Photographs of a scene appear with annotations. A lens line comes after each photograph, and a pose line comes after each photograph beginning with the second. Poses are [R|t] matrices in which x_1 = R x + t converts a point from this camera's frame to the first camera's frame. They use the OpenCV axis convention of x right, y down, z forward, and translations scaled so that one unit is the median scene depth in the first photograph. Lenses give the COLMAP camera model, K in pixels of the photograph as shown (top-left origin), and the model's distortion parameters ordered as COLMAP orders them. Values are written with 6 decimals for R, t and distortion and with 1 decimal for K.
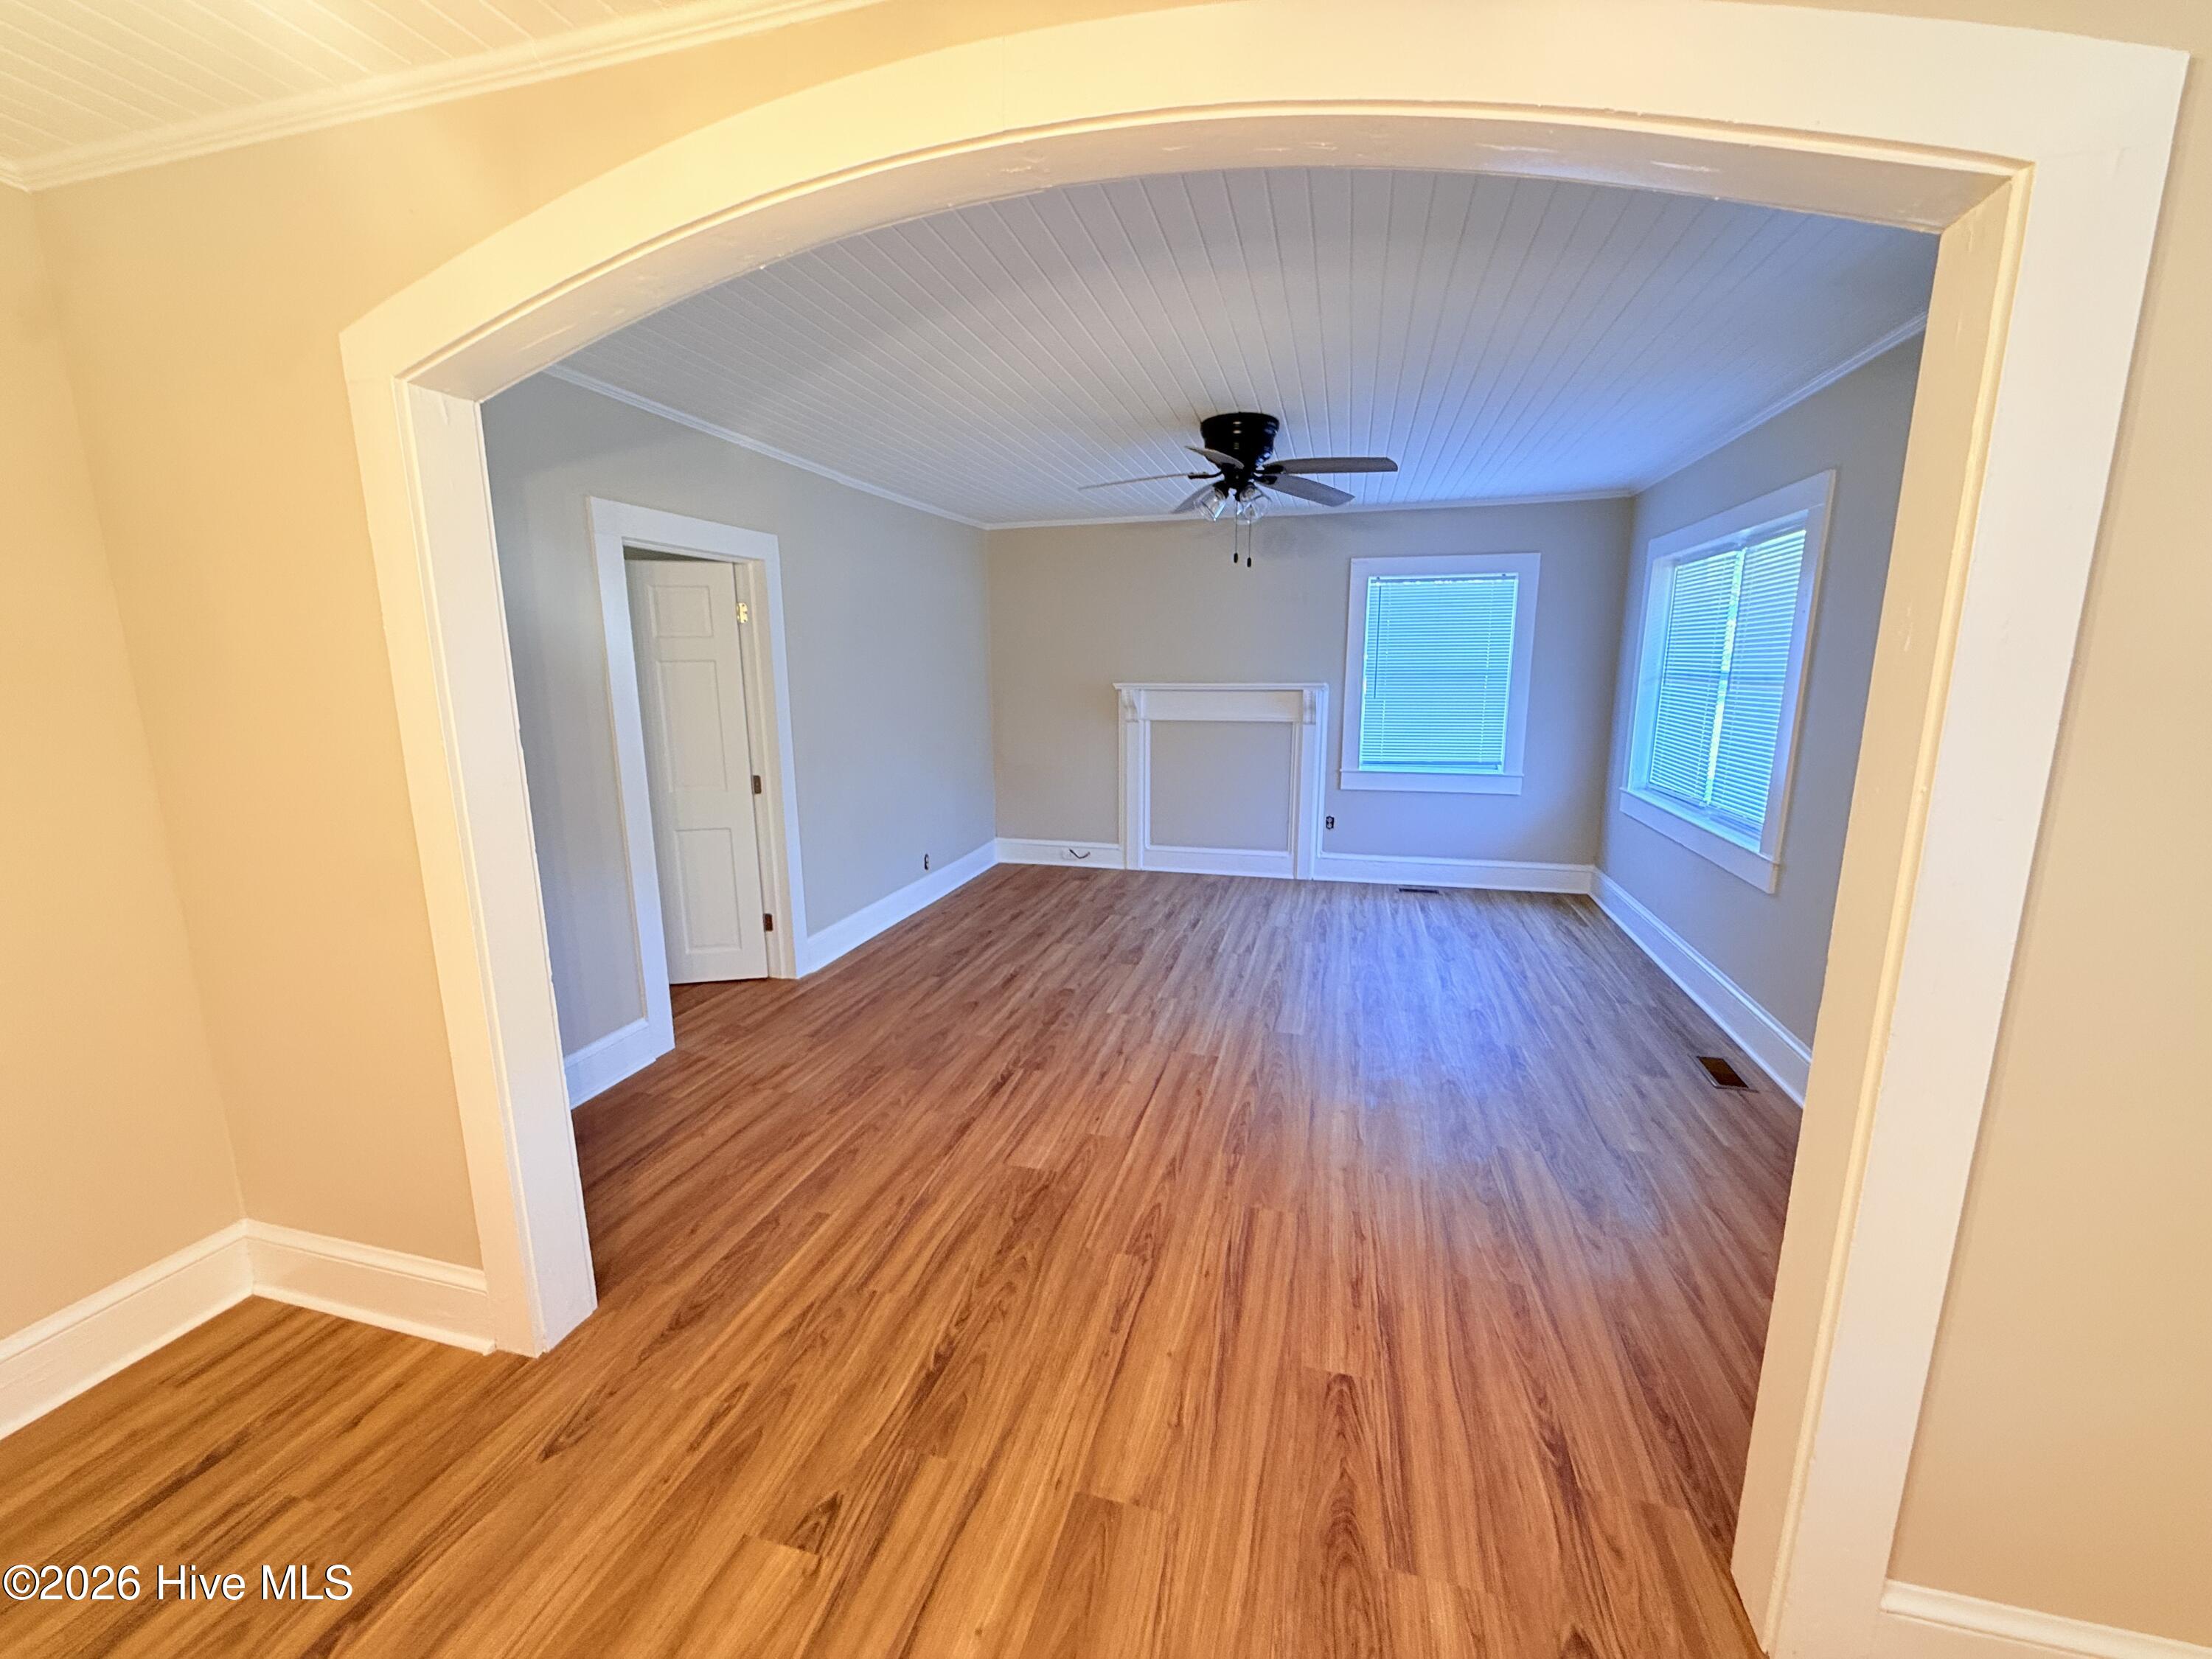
lens RADIAL K [[886.3, 0, 1096.2], [0, 886.3, 825.0], [0, 0, 1]] dist [0.000176, -0.000179]
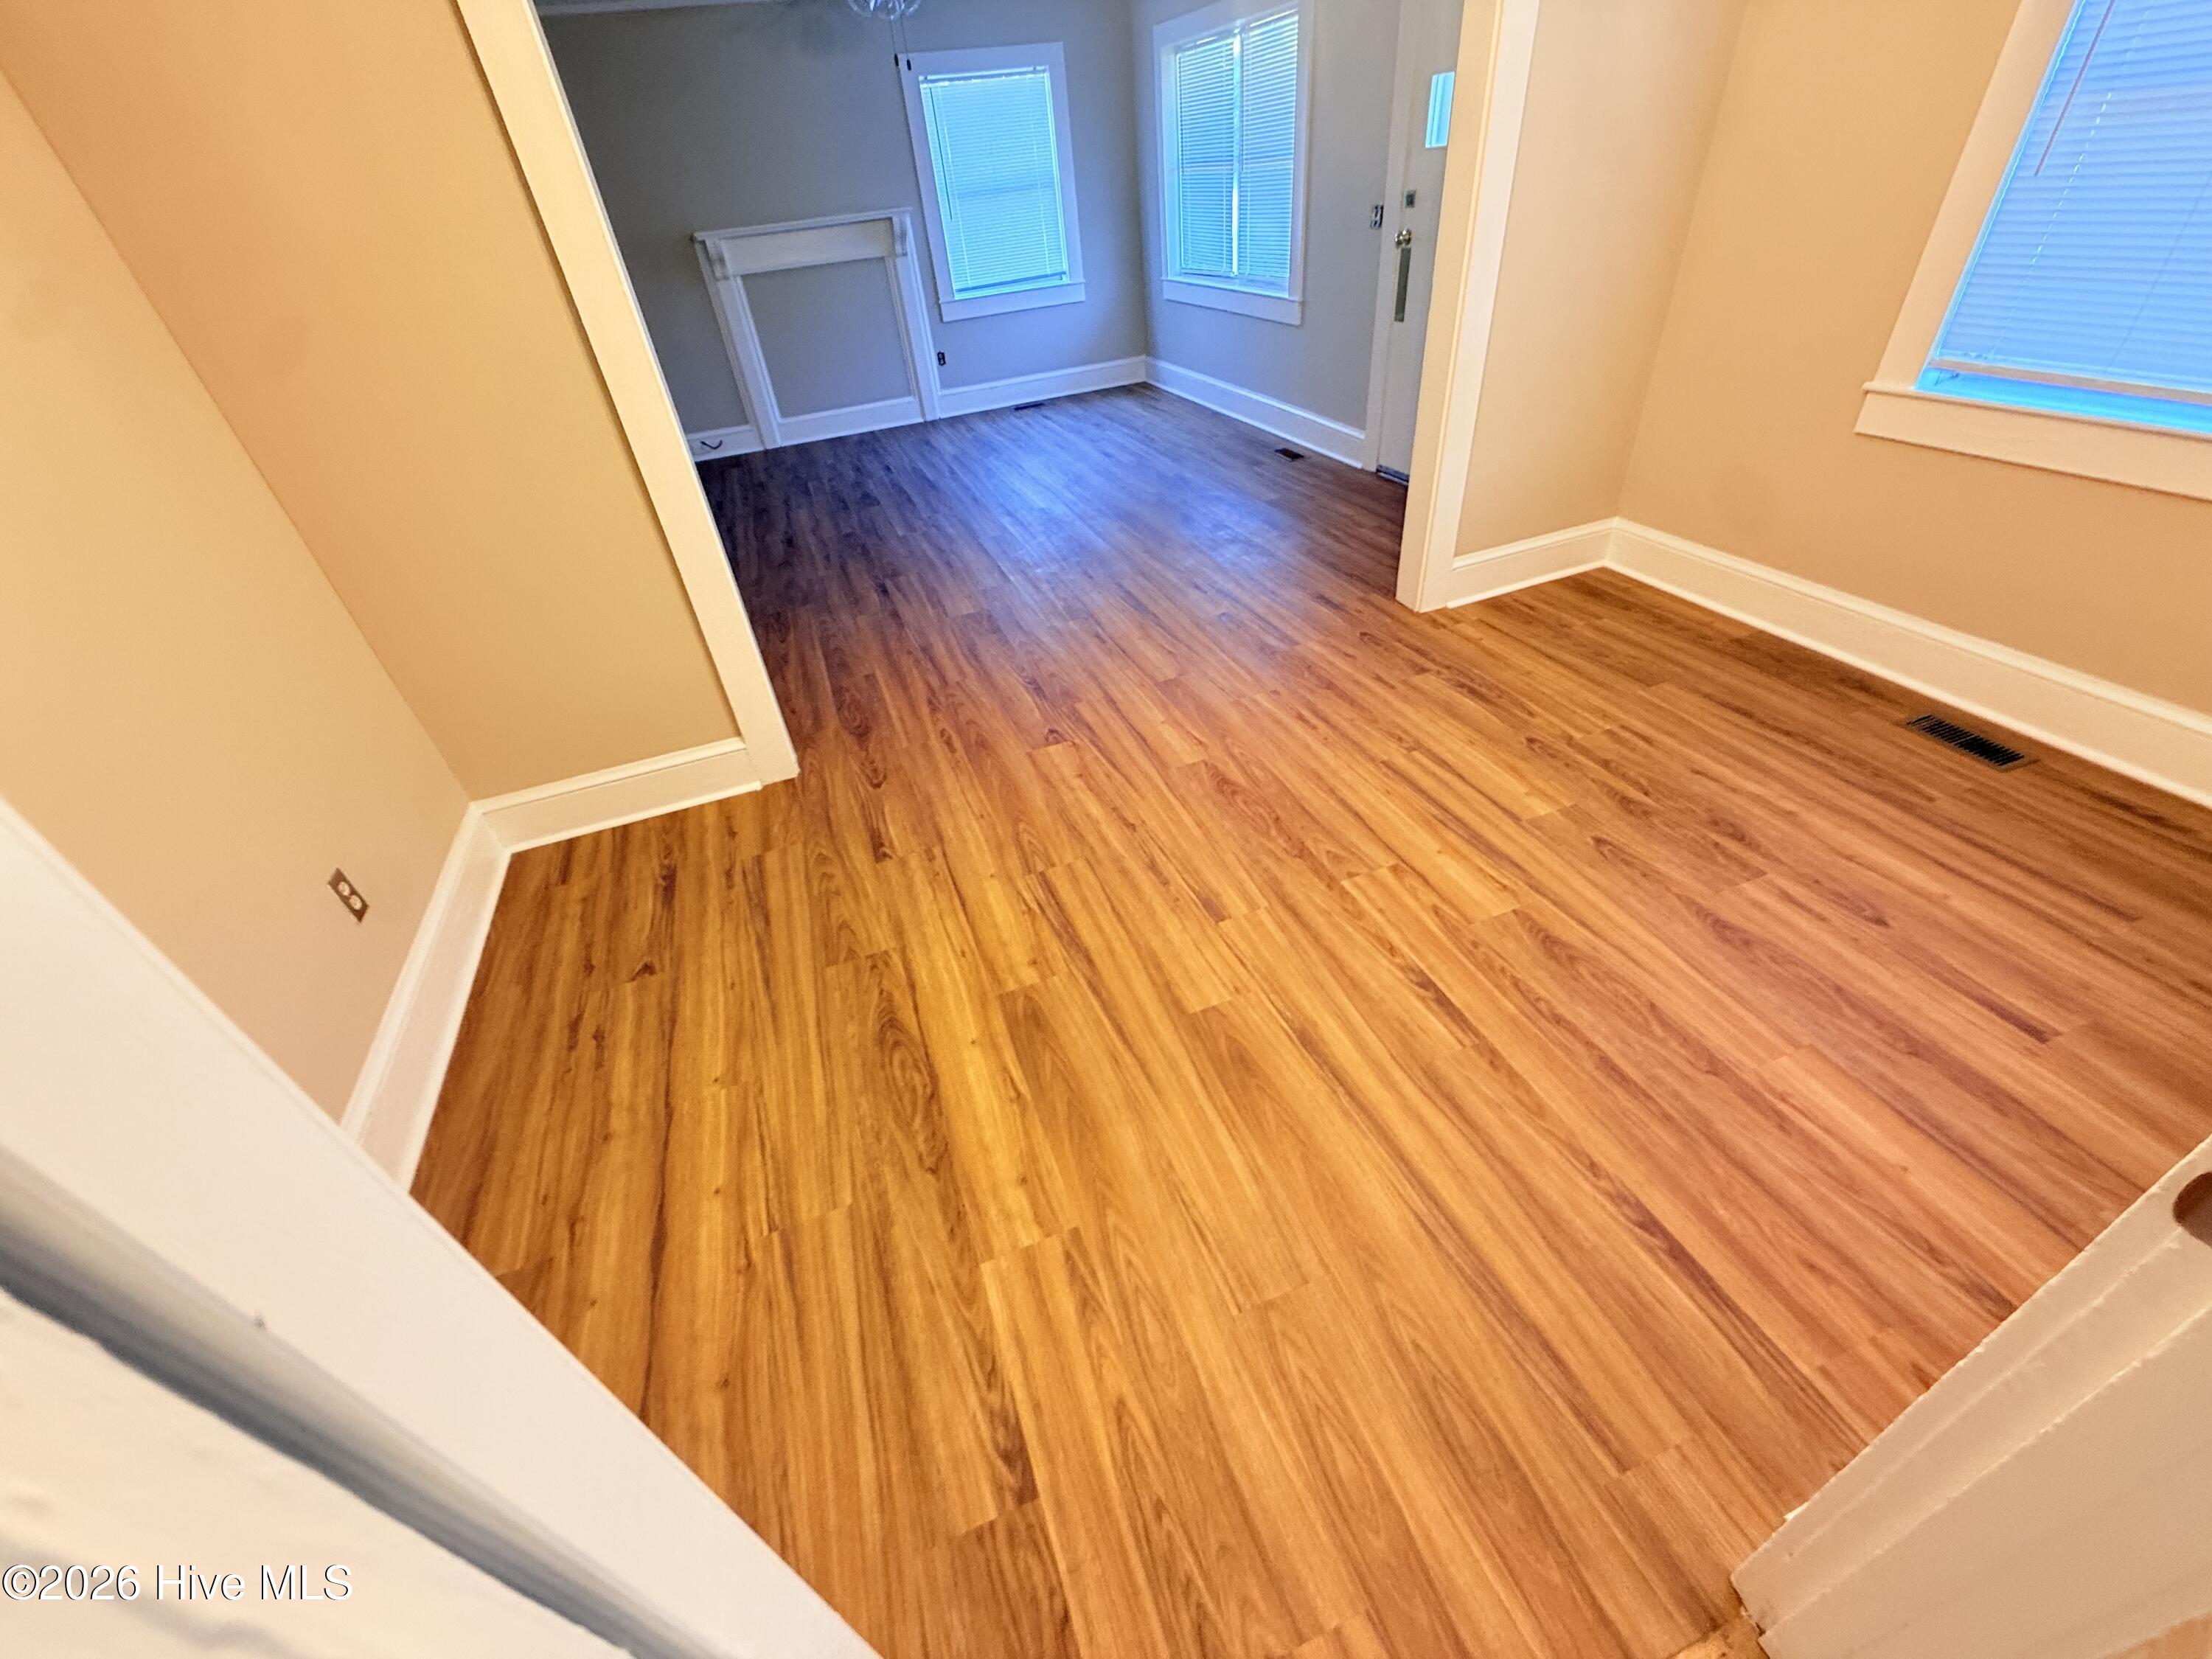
lens RADIAL K [[886.3, 0, 1099.8], [0, 886.3, 831.1], [0, 0, 1]] dist [0.000176, -0.000179]
pose [[0.808496, -0.406144, 0.425888, -0.480170], [0.190445, 0.865307, 0.463654, 0.054296], [-0.556834, -0.293754, 0.776945, -0.233696]]
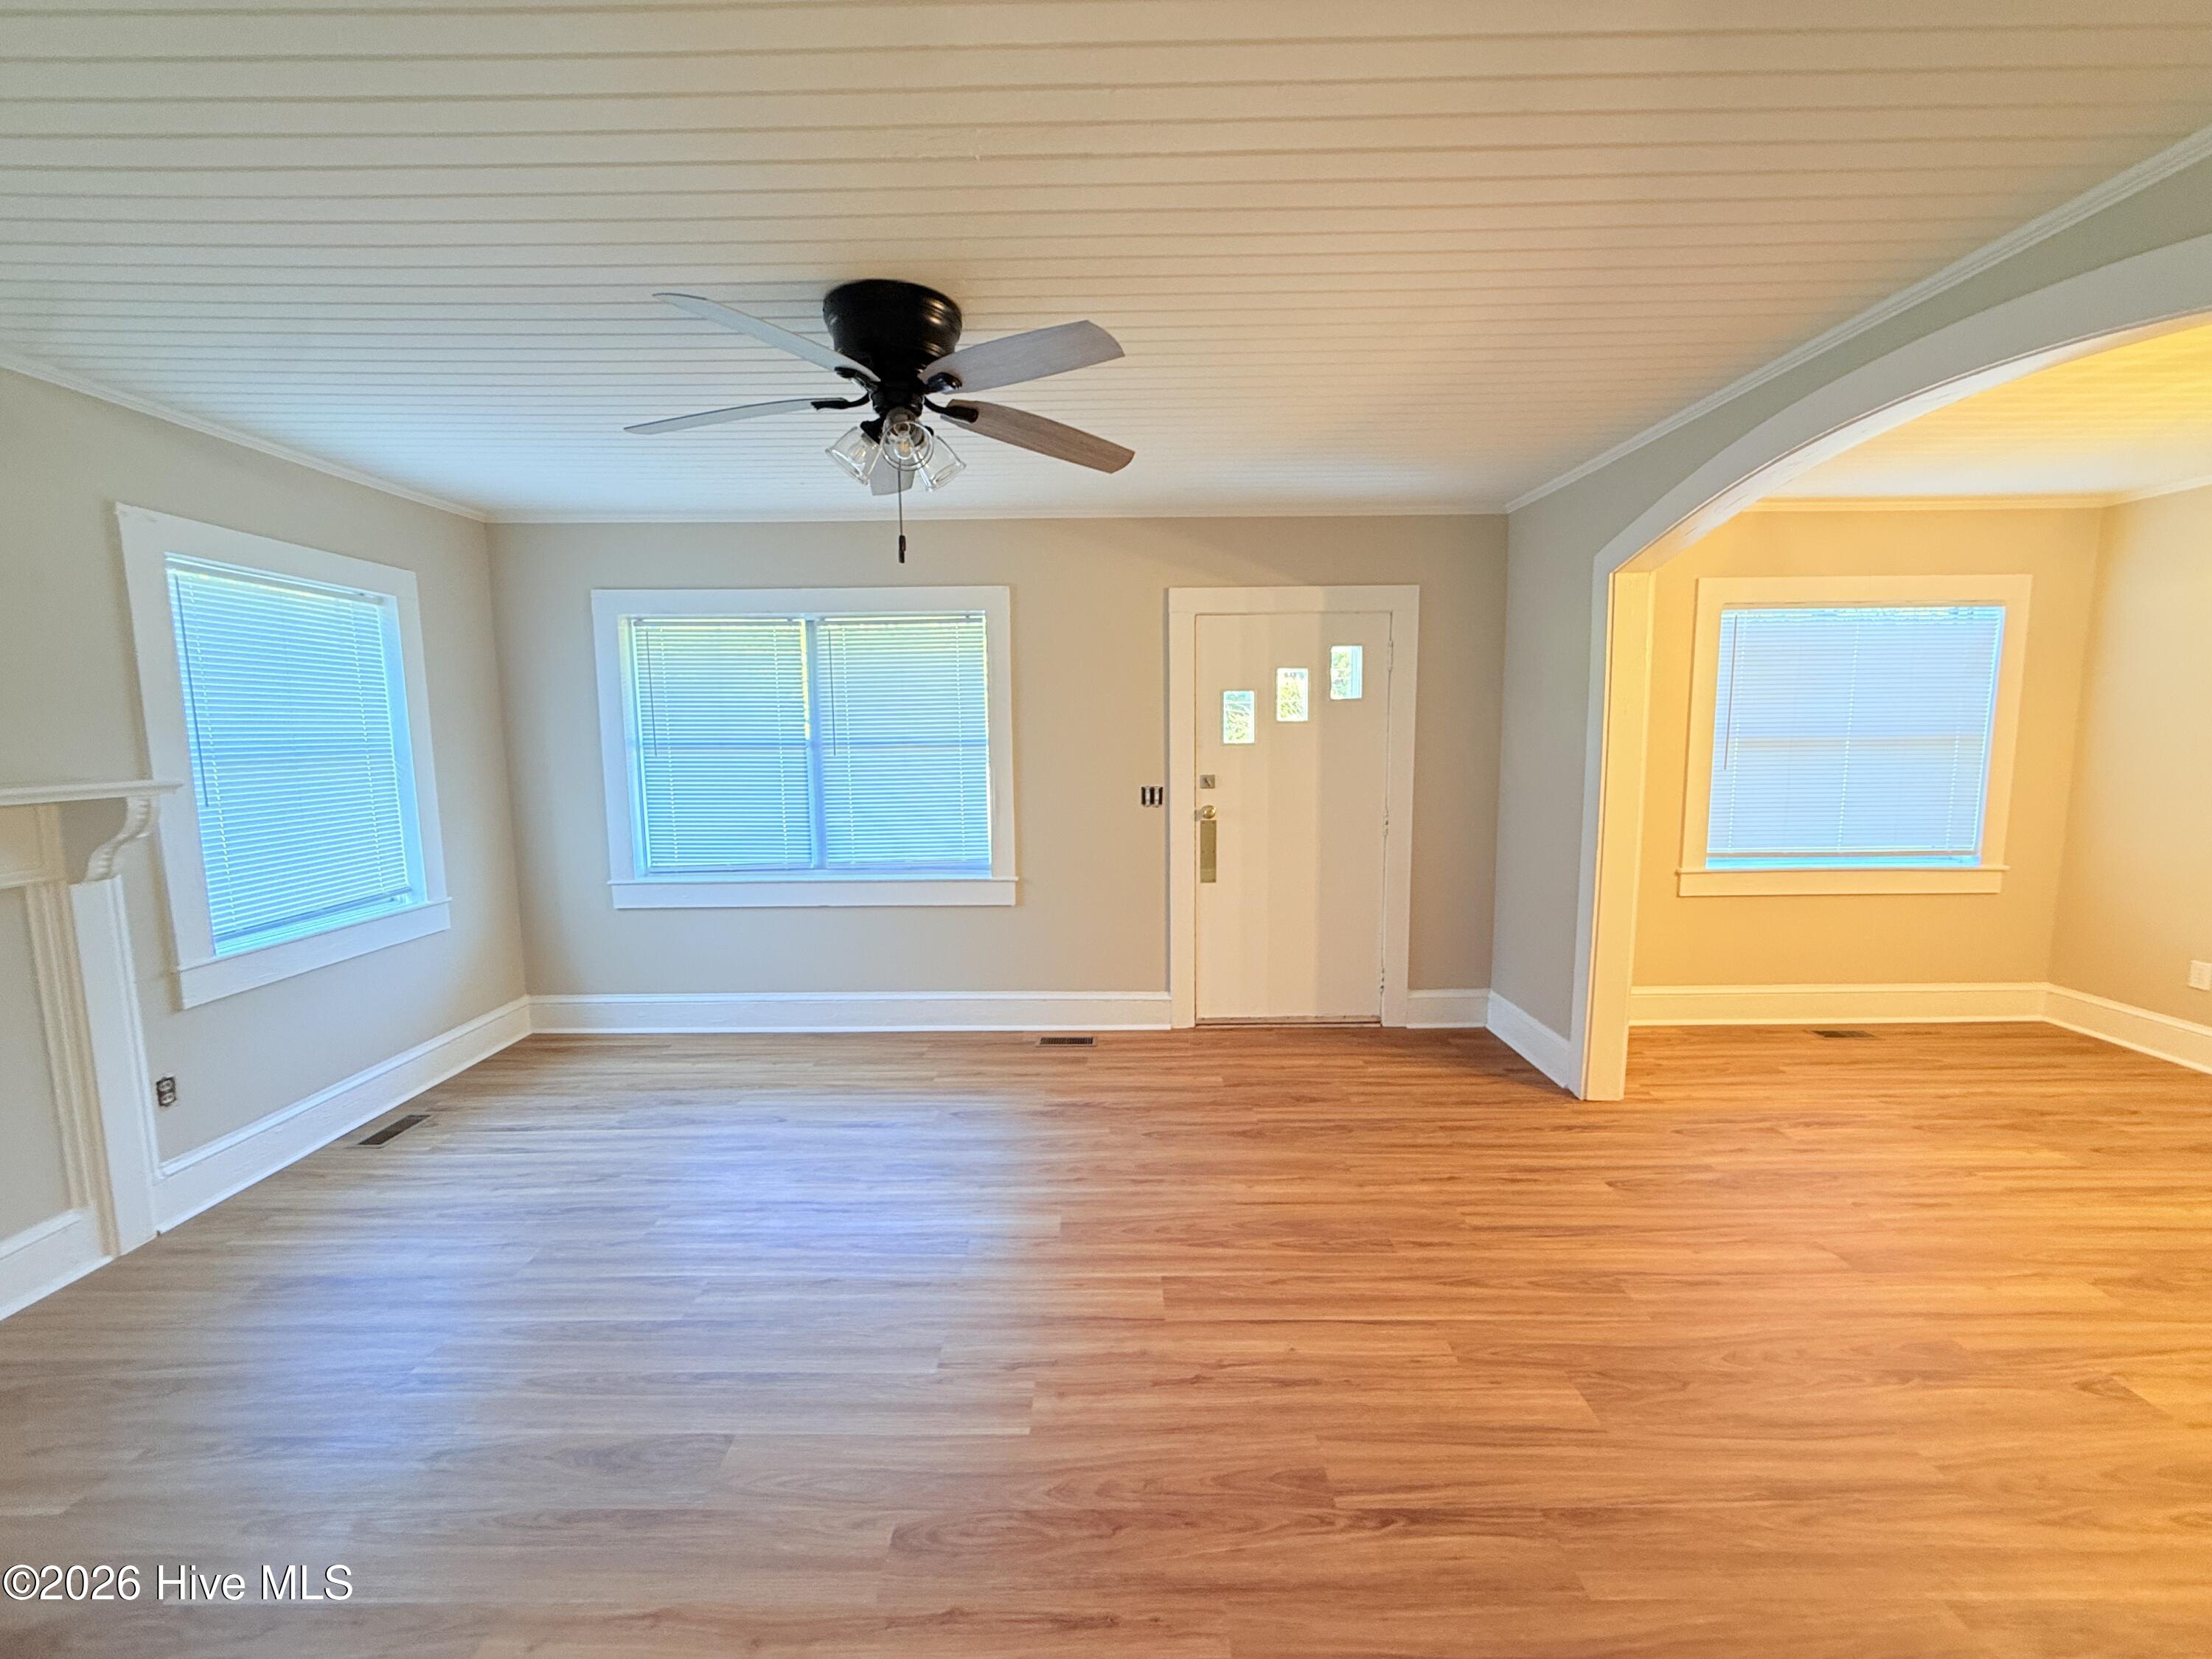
lens RADIAL K [[886.3, 0, 1105.1], [0, 886.3, 833.1], [0, 0, 1]] dist [0.000176, -0.000179]
pose [[-0.270935, -0.104513, 0.956907, -0.455783], [0.185739, 0.969731, 0.158503, -0.186234], [-0.944508, 0.220679, -0.243322, 1.073837]]
